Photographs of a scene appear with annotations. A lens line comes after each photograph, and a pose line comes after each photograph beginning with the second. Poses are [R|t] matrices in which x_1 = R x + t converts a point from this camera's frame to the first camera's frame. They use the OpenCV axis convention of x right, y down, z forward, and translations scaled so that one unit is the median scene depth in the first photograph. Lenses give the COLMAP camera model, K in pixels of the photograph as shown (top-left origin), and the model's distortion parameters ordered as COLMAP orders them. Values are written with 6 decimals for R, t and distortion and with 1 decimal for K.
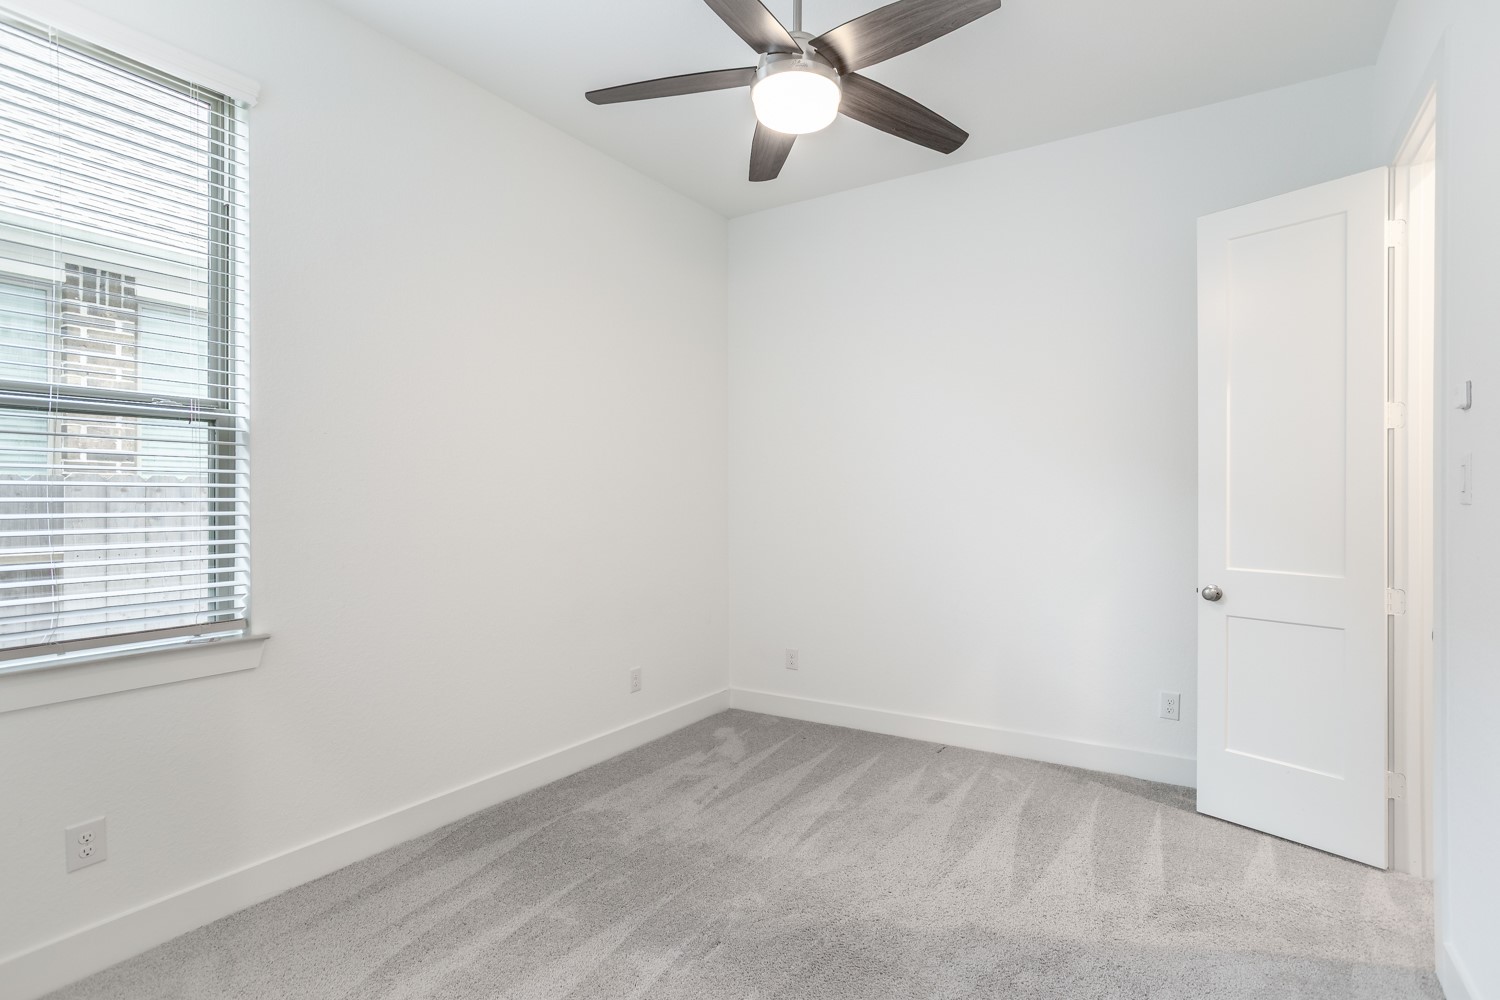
lens RADIAL K [[728.8, 0, 750.5], [0, 728.8, 491.5], [0, 0, 1]] dist [-0.054760, 0.036562]
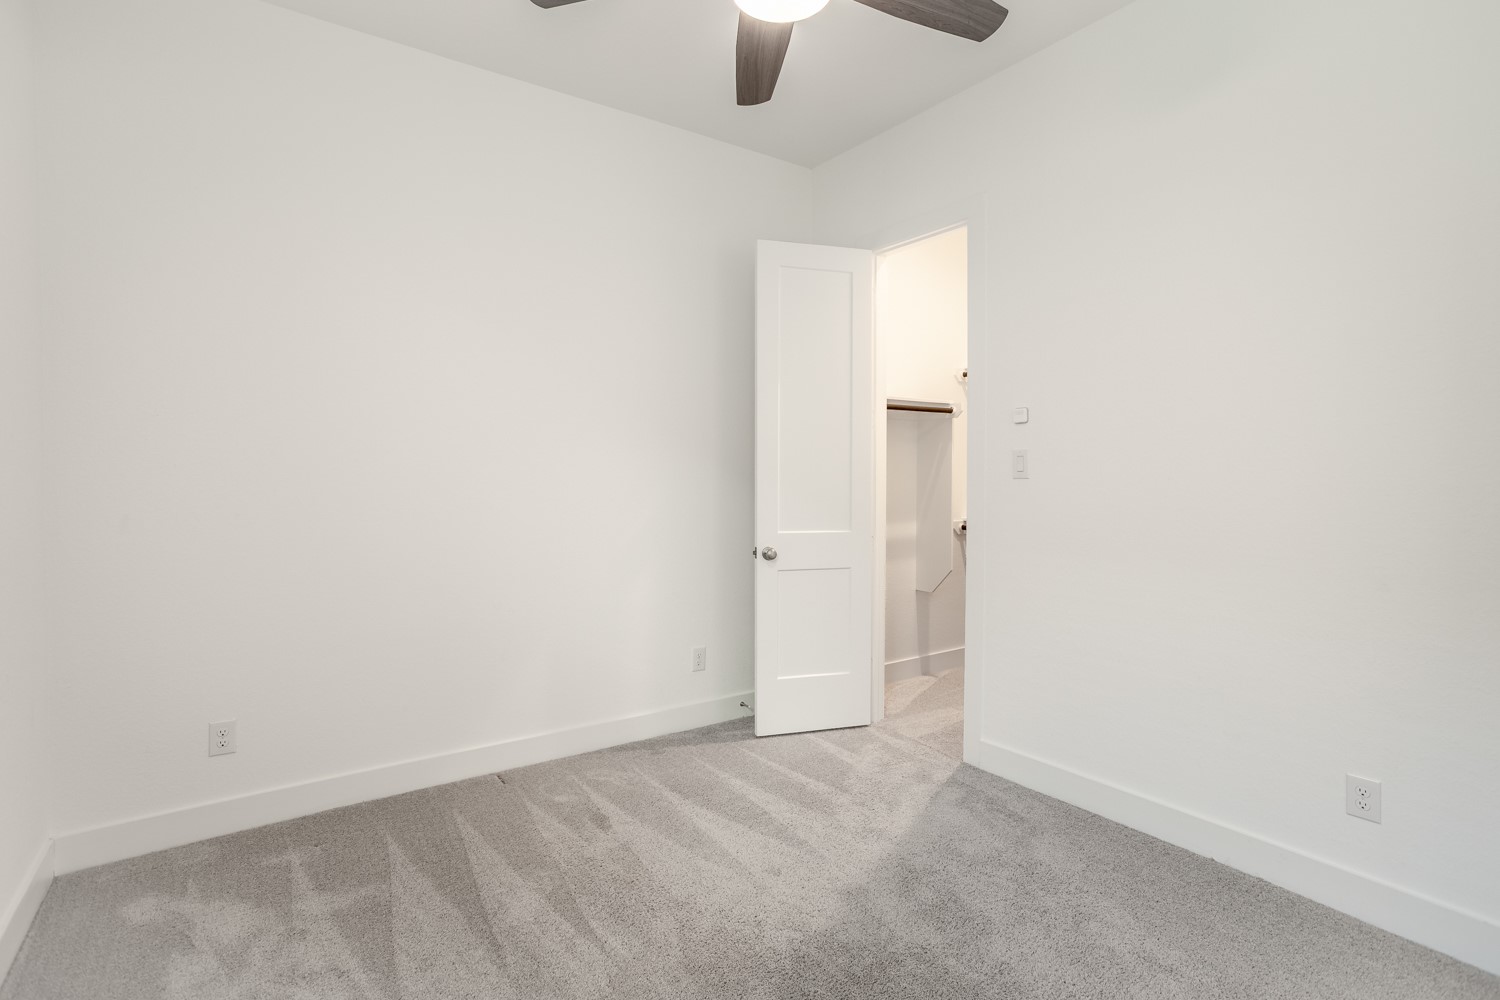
lens RADIAL K [[728.8, 0, 750.5], [0, 728.8, 491.5], [0, 0, 1]] dist [-0.054760, 0.036562]
pose [[0.391508, -0.014276, 0.920064, -0.489572], [-0.001025, 0.999872, 0.015950, 0.016327], [-0.920174, -0.007188, 0.391443, 0.531636]]
